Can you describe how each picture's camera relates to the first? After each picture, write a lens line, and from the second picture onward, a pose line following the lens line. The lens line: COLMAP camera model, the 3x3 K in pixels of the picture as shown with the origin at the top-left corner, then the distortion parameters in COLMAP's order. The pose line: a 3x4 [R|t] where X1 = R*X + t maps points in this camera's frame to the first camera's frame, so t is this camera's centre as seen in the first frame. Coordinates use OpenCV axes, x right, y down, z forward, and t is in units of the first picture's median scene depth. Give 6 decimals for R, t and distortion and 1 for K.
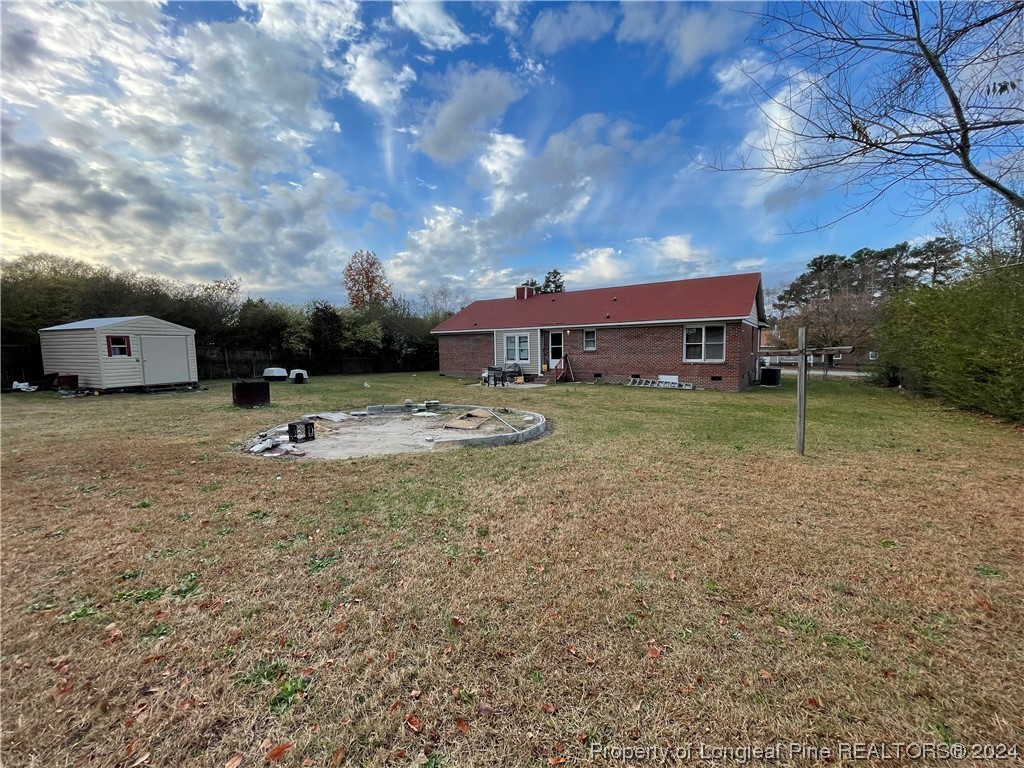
lens RADIAL K [[410.4, 0, 512.0], [0, 410.4, 384.0], [0, 0, 1]] dist [-0.002478, -0.000228]
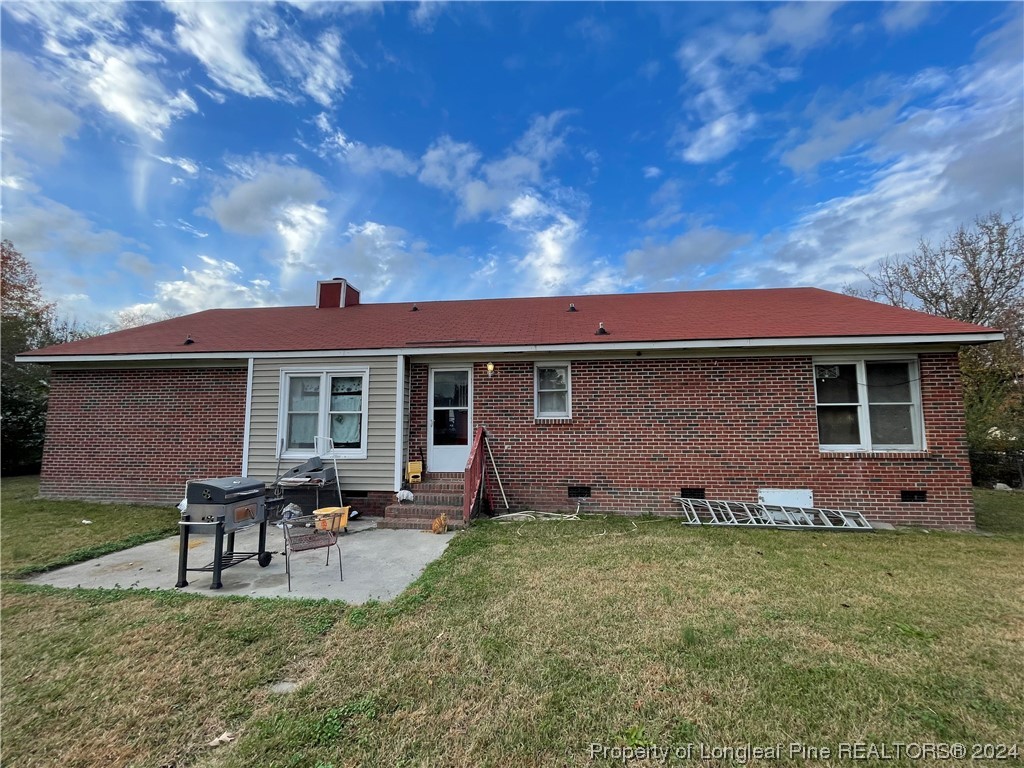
lens RADIAL K [[424.5, 0, 522.0], [0, 424.5, 360.5], [0, 0, 1]] dist [-0.001060, -0.000060]
pose [[0.880273, 0.088599, 0.466122, -0.004954], [0.029802, 0.970146, -0.240682, -0.018461], [-0.473530, 0.225757, 0.851353, 0.290442]]
